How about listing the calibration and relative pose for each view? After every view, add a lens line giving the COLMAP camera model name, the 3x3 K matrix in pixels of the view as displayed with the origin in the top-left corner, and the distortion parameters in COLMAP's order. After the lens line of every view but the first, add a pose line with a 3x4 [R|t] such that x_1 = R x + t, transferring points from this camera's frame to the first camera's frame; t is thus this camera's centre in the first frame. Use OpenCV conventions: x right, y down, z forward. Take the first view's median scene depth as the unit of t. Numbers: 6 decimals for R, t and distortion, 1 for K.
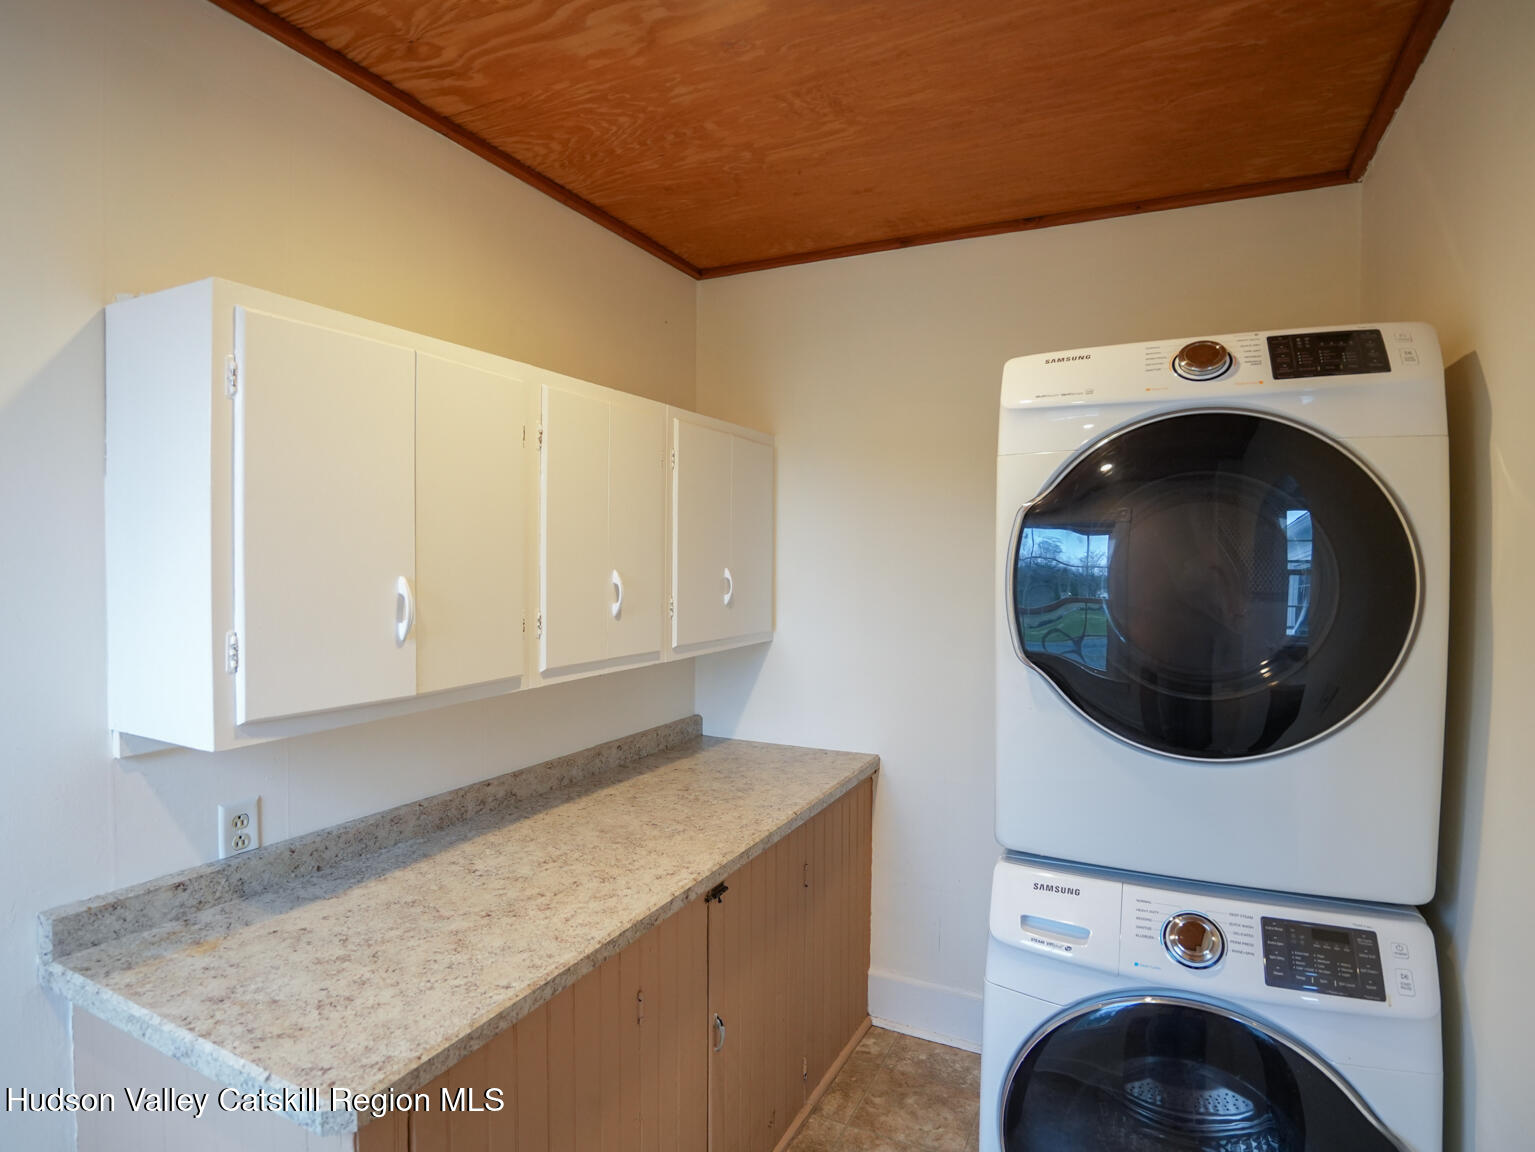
lens RADIAL K [[822.8, 0, 730.5], [0, 822.8, 561.7], [0, 0, 1]] dist [-0.045793, 0.016721]
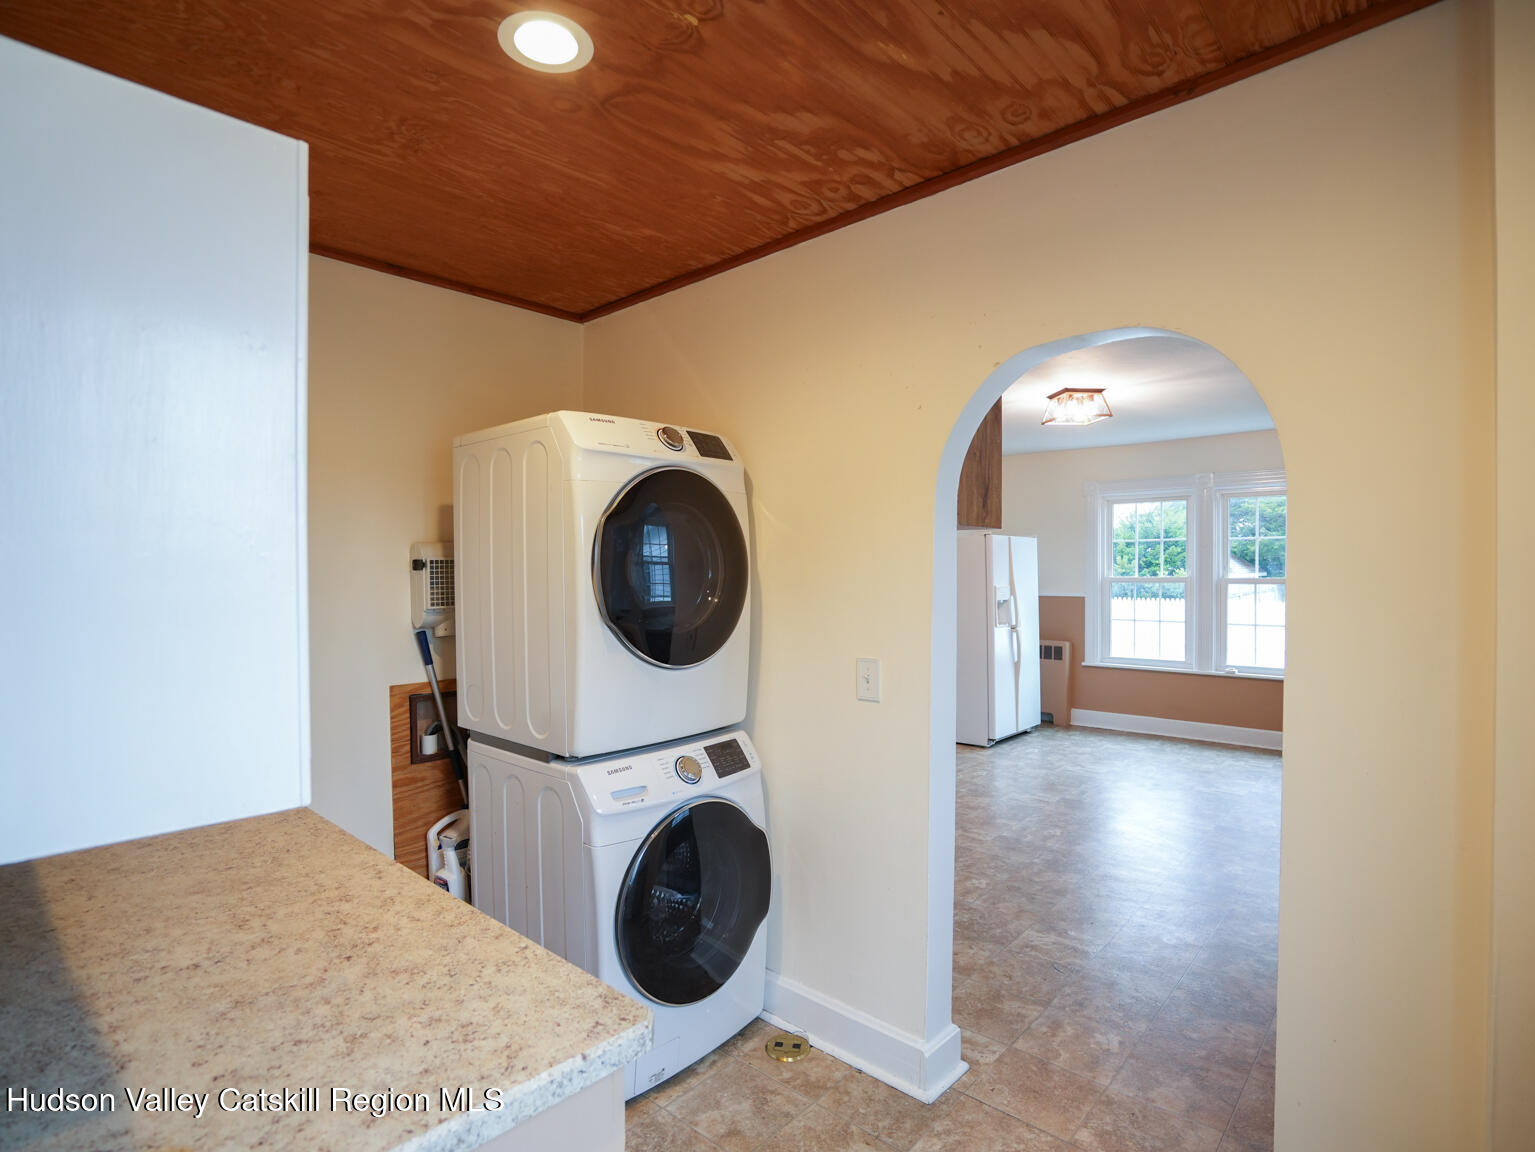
lens RADIAL K [[822.8, 0, 732.4], [0, 822.8, 565.5], [0, 0, 1]] dist [-0.045793, 0.016721]
pose [[0.278158, -0.004542, 0.960525, -0.938704], [0.015797, 0.999875, 0.000153, 0.021807], [-0.960406, 0.015131, 0.278195, 0.336070]]
